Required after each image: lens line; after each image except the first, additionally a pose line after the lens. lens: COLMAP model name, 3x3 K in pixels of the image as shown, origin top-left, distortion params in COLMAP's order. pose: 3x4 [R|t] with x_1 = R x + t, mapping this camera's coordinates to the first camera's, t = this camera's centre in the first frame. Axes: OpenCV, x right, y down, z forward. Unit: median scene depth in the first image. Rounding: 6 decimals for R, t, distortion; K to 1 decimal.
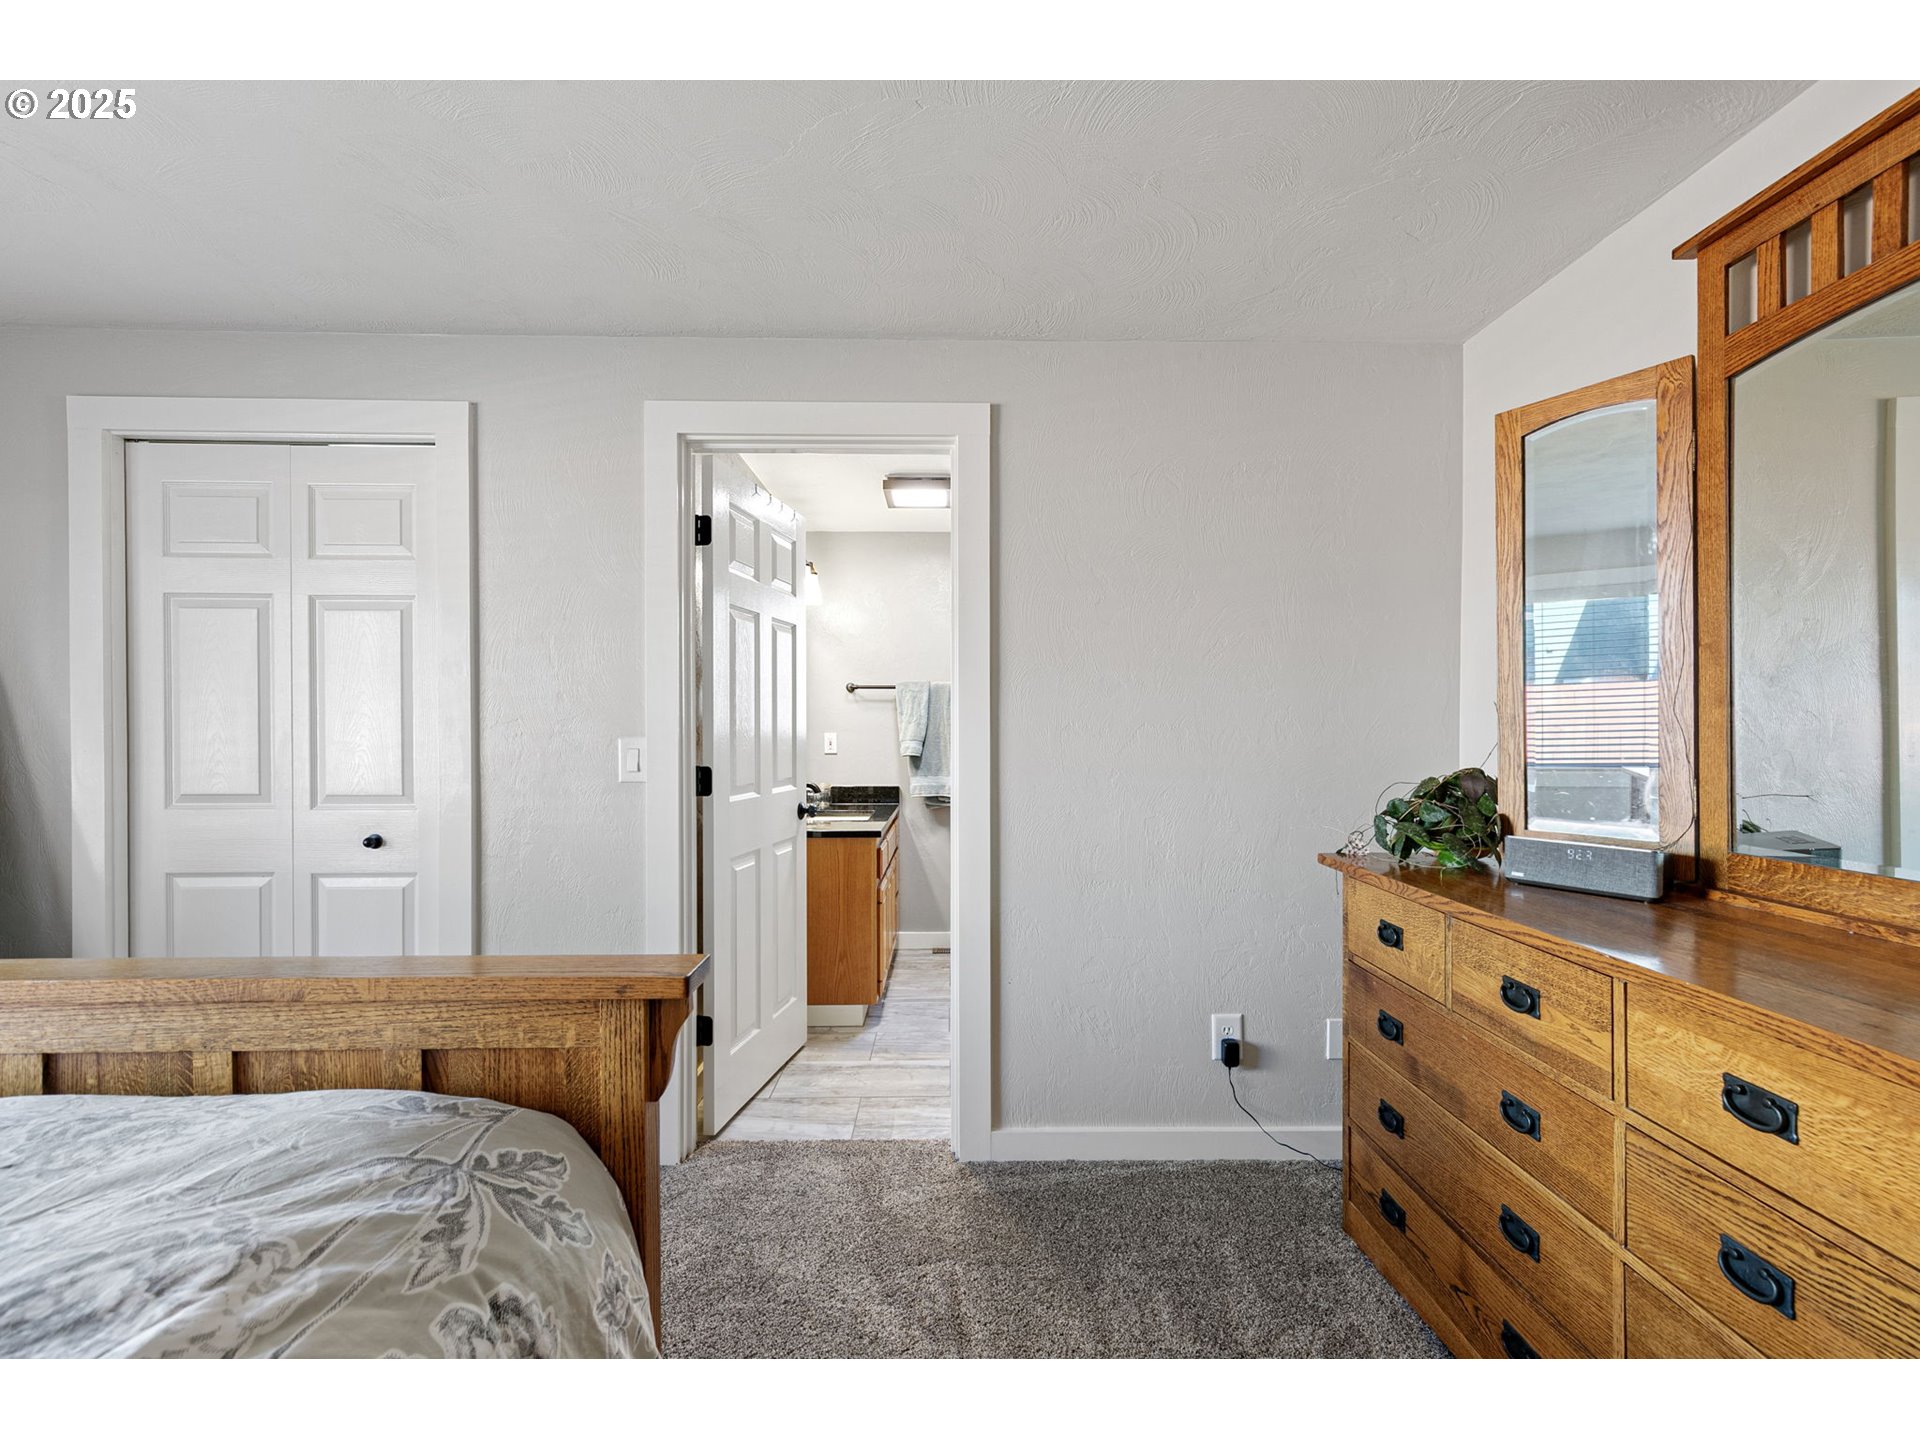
lens RADIAL K [[828.9, 0, 965.8], [0, 828.9, 727.6], [0, 0, 1]] dist [0.005848, -0.000509]
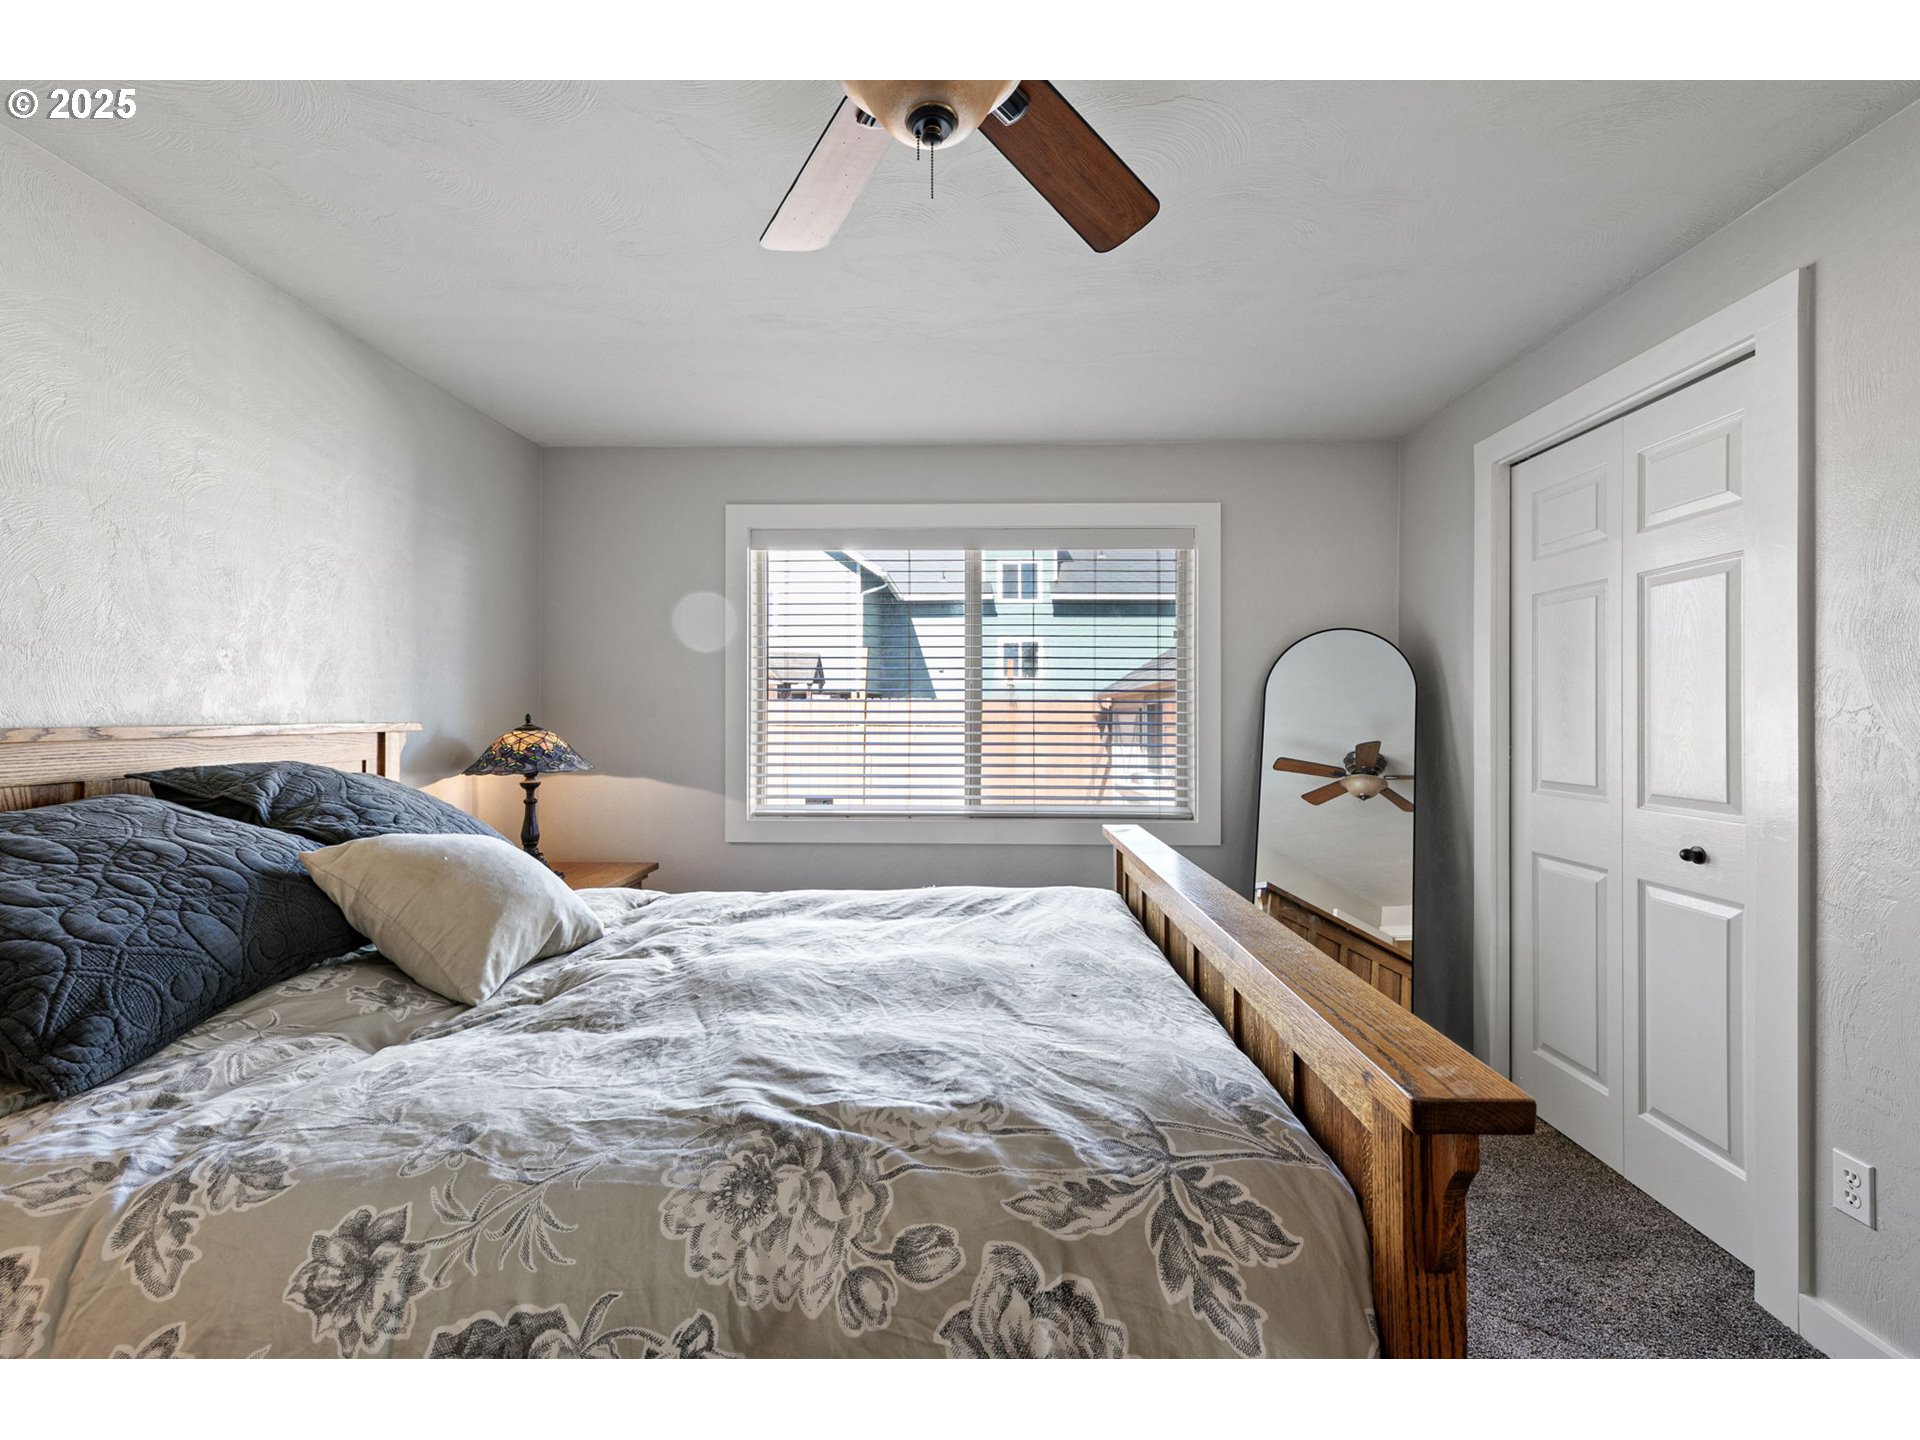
lens RADIAL K [[823.1, 0, 964.4], [0, 823.1, 710.8], [0, 0, 1]] dist [0.004309, -0.000085]
pose [[-0.037547, -0.006614, -0.999273, 0.319271], [-0.004154, 0.999970, -0.006463, 0.001485], [0.999286, 0.003908, -0.037574, 0.661421]]
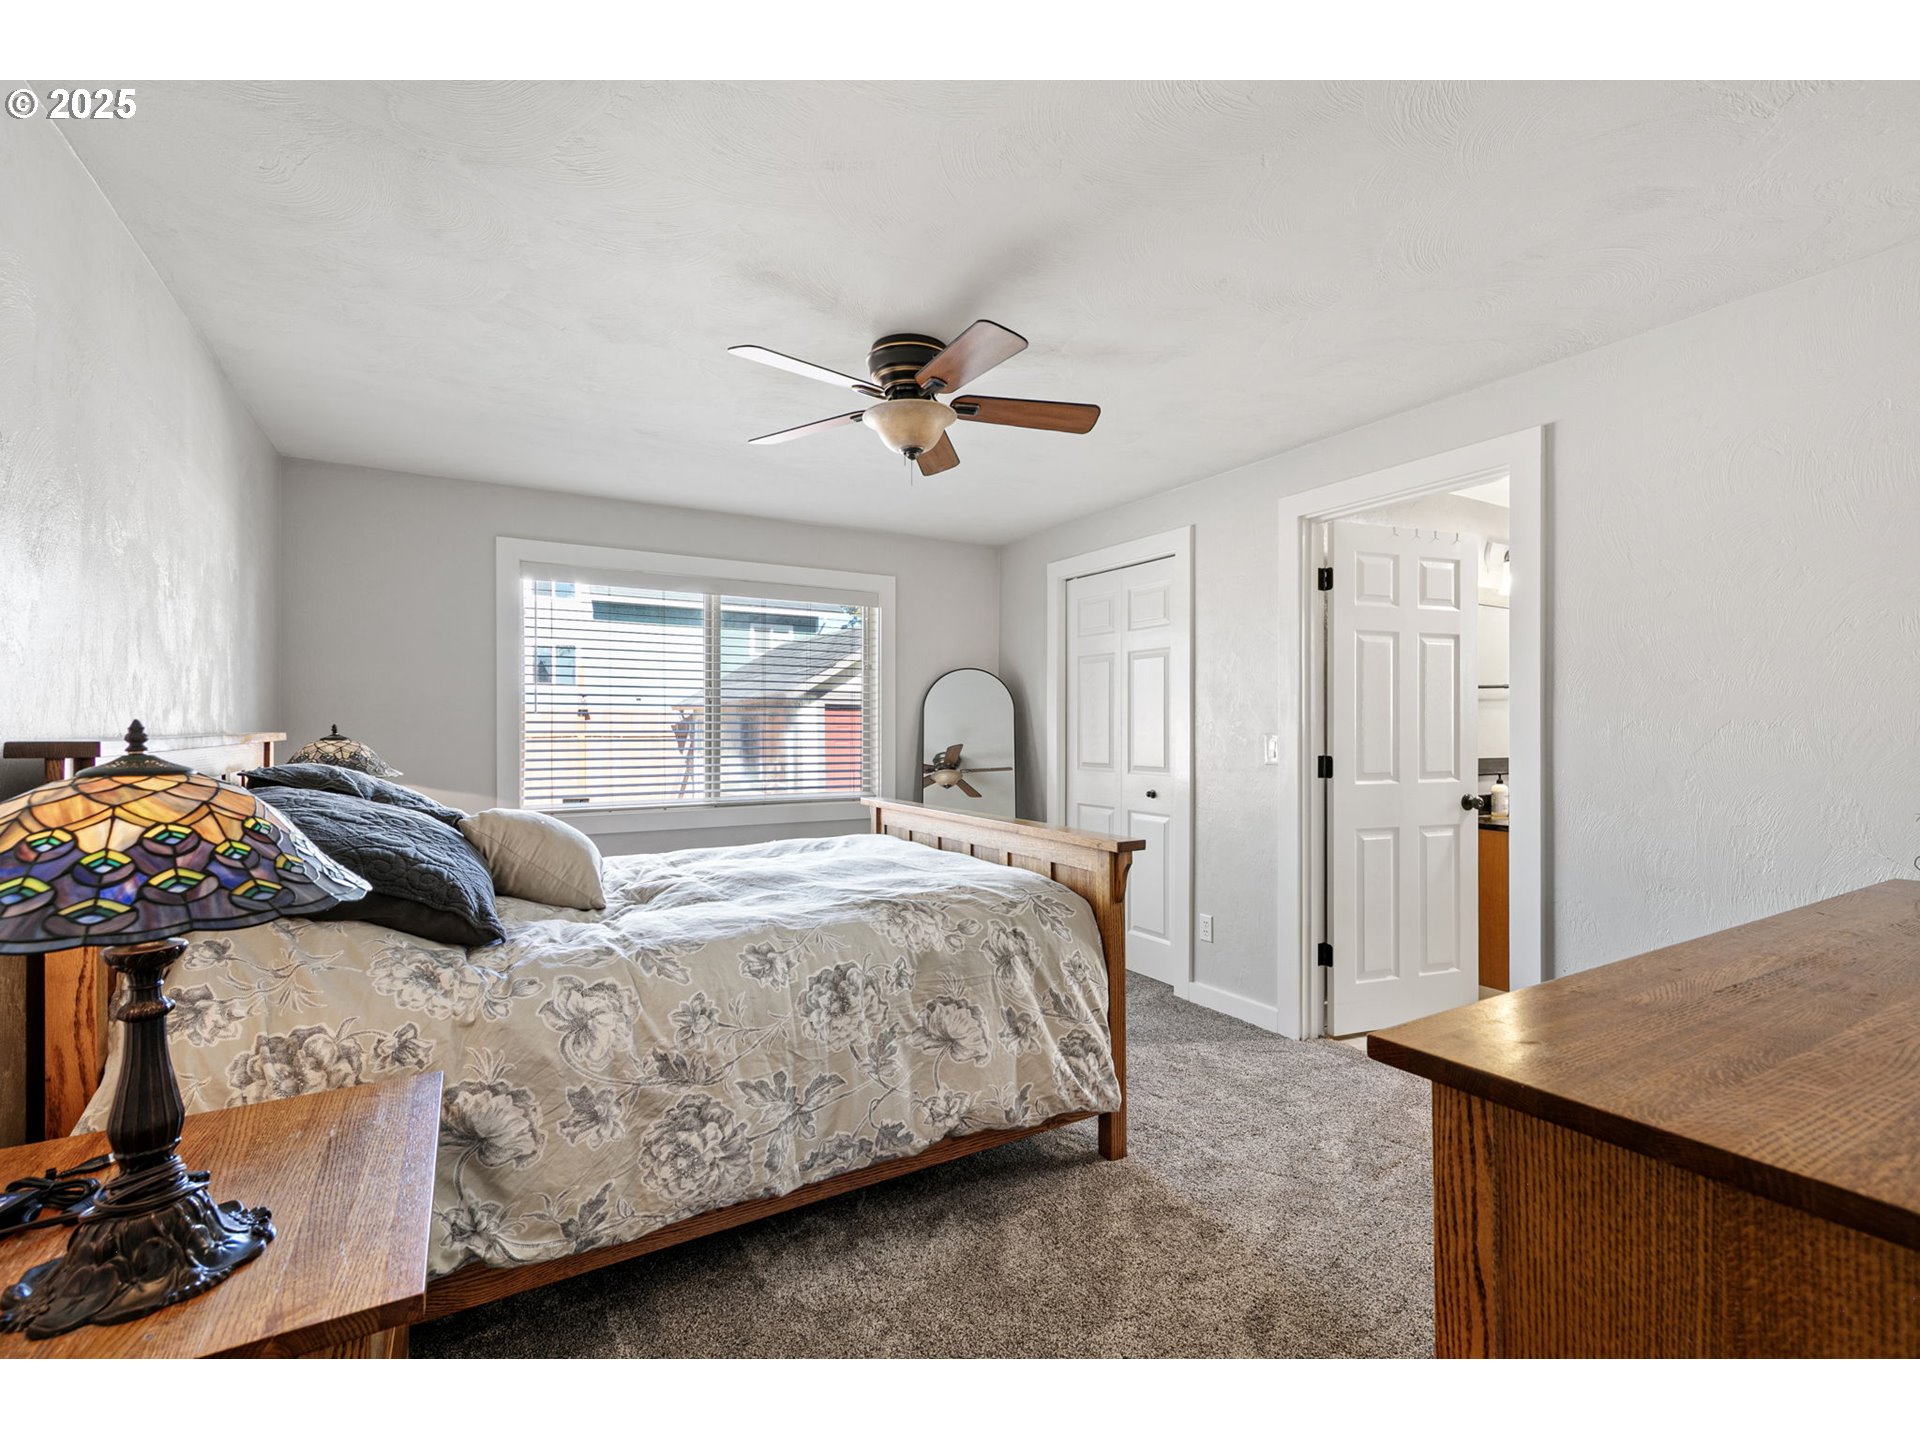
lens RADIAL K [[846.5, 0, 972.3], [0, 846.5, 722.5], [0, 0, 1]] dist [0.001135, -0.000001]
pose [[0.499252, -0.004516, -0.866445, 1.339379], [-0.002654, 0.999974, -0.006741, 0.007178], [0.866453, 0.005664, 0.499227, -0.404143]]
